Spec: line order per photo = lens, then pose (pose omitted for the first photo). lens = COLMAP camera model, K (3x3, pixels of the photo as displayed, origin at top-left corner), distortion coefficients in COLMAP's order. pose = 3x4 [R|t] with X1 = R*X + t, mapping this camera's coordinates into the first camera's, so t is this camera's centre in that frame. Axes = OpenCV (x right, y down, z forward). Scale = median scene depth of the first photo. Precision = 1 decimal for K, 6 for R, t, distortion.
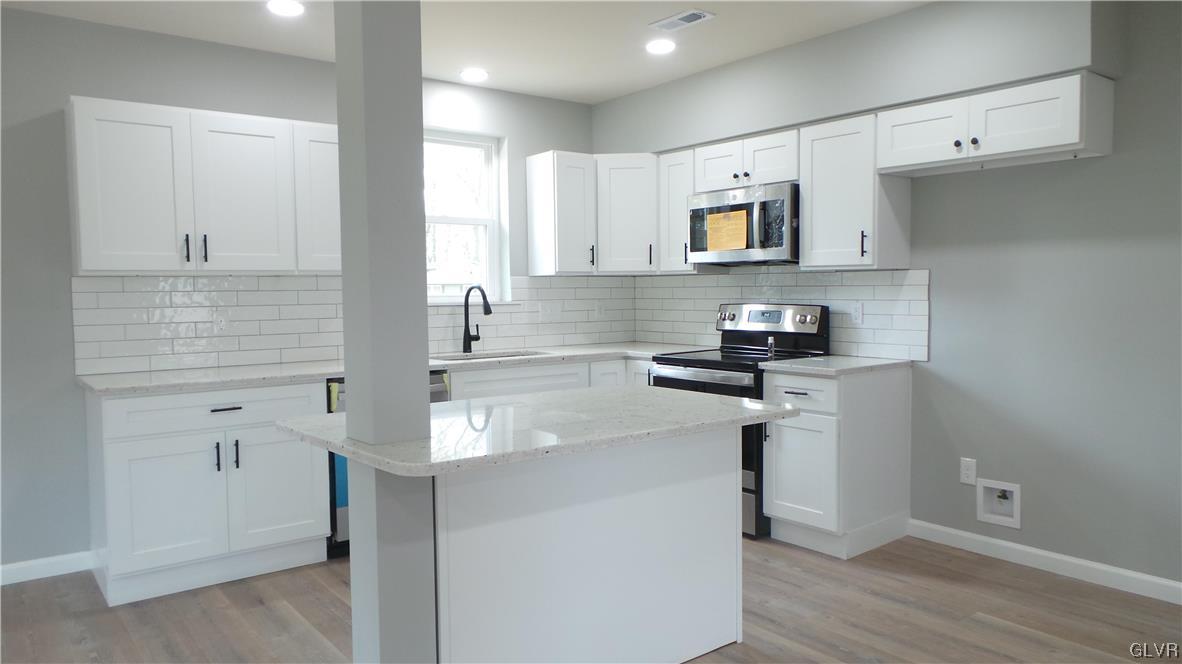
lens RADIAL K [[820.6, 0, 595.3], [0, 820.6, 333.9], [0, 0, 1]] dist [0.000858, 0.002389]
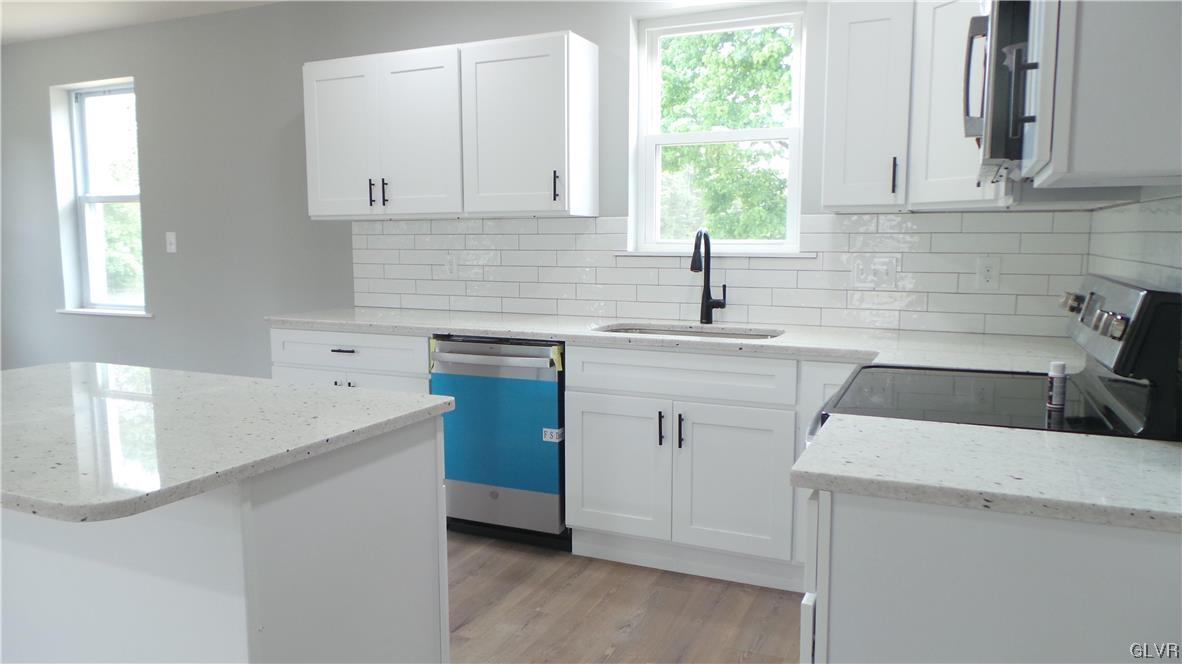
lens RADIAL K [[820.6, 0, 595.3], [0, 820.6, 333.9], [0, 0, 1]] dist [0.000858, 0.002389]
pose [[0.457168, 0.113803, -0.882070, 0.465408], [-0.051562, 0.993503, 0.101455, -0.038587], [0.887885, -0.000901, 0.460065, 0.636215]]
